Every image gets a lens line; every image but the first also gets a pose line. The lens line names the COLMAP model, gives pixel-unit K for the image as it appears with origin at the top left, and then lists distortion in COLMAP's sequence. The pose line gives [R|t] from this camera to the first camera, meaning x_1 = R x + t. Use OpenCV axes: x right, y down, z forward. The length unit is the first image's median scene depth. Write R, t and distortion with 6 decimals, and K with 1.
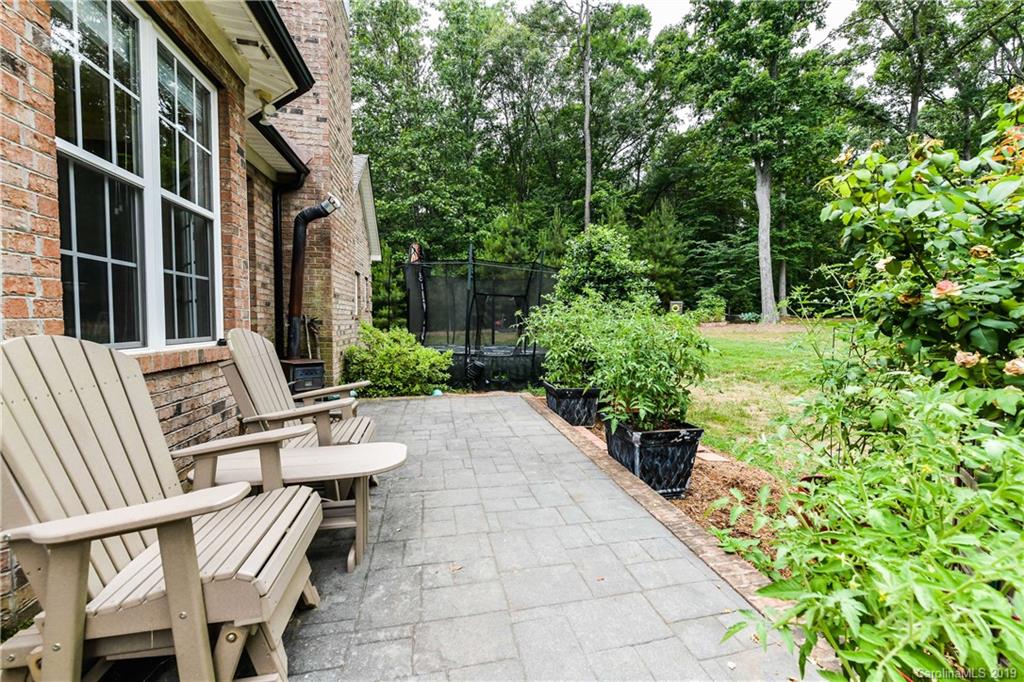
lens RADIAL K [[402.8, 0, 519.9], [0, 402.8, 336.0], [0, 0, 1]] dist [0.000964, -0.000003]
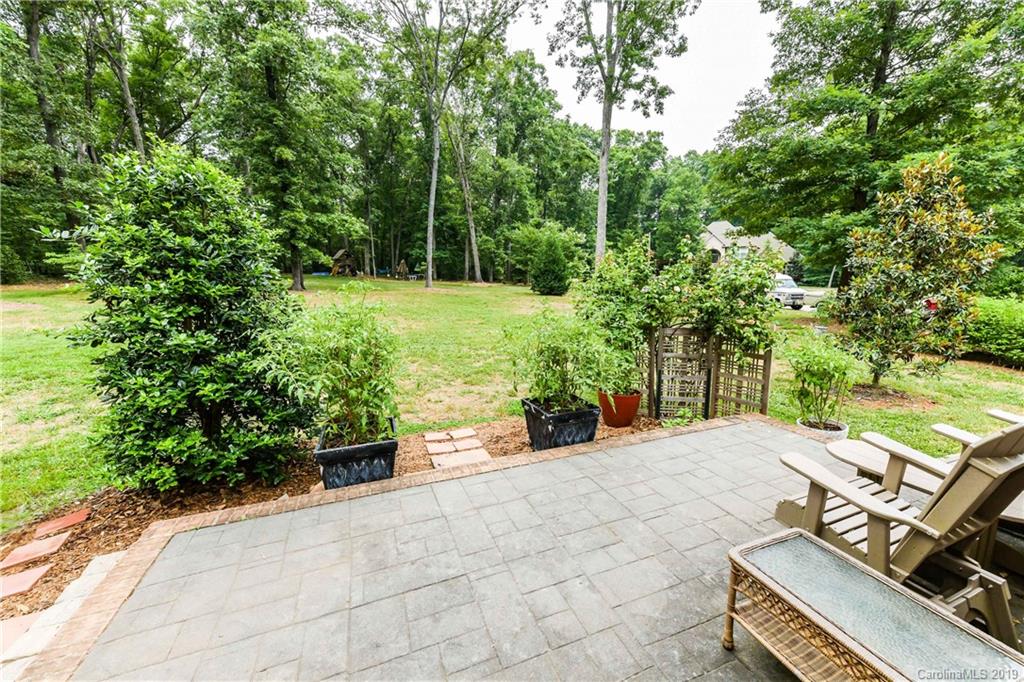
lens RADIAL K [[402.8, 0, 519.9], [0, 402.8, 336.0], [0, 0, 1]] dist [0.000964, -0.000003]
pose [[-0.169033, -0.148349, 0.974382, -0.115254], [0.051321, 0.985942, 0.159012, -0.026000], [-0.984273, 0.076884, -0.159043, 0.190236]]
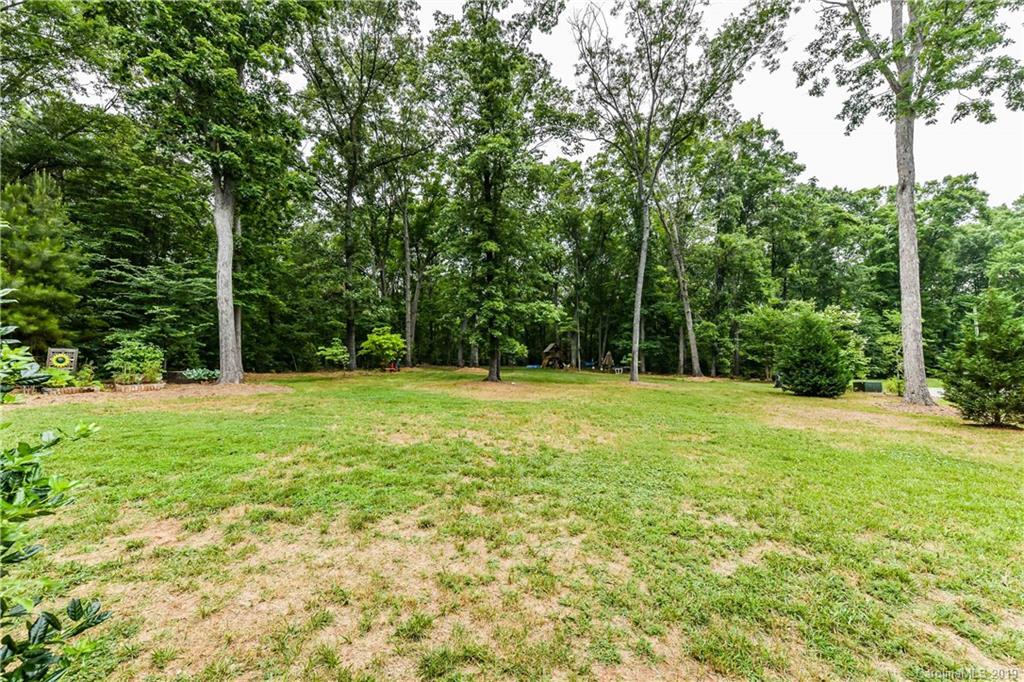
lens RADIAL K [[402.9, 0, 512.0], [0, 402.9, 341.0], [0, 0, 1]] dist [0.003325, 0.000125]
pose [[0.346673, 0.064104, 0.935793, 0.064853], [0.041866, 0.995610, -0.083711, -0.020840], [-0.937051, 0.068198, 0.342467, 0.188479]]
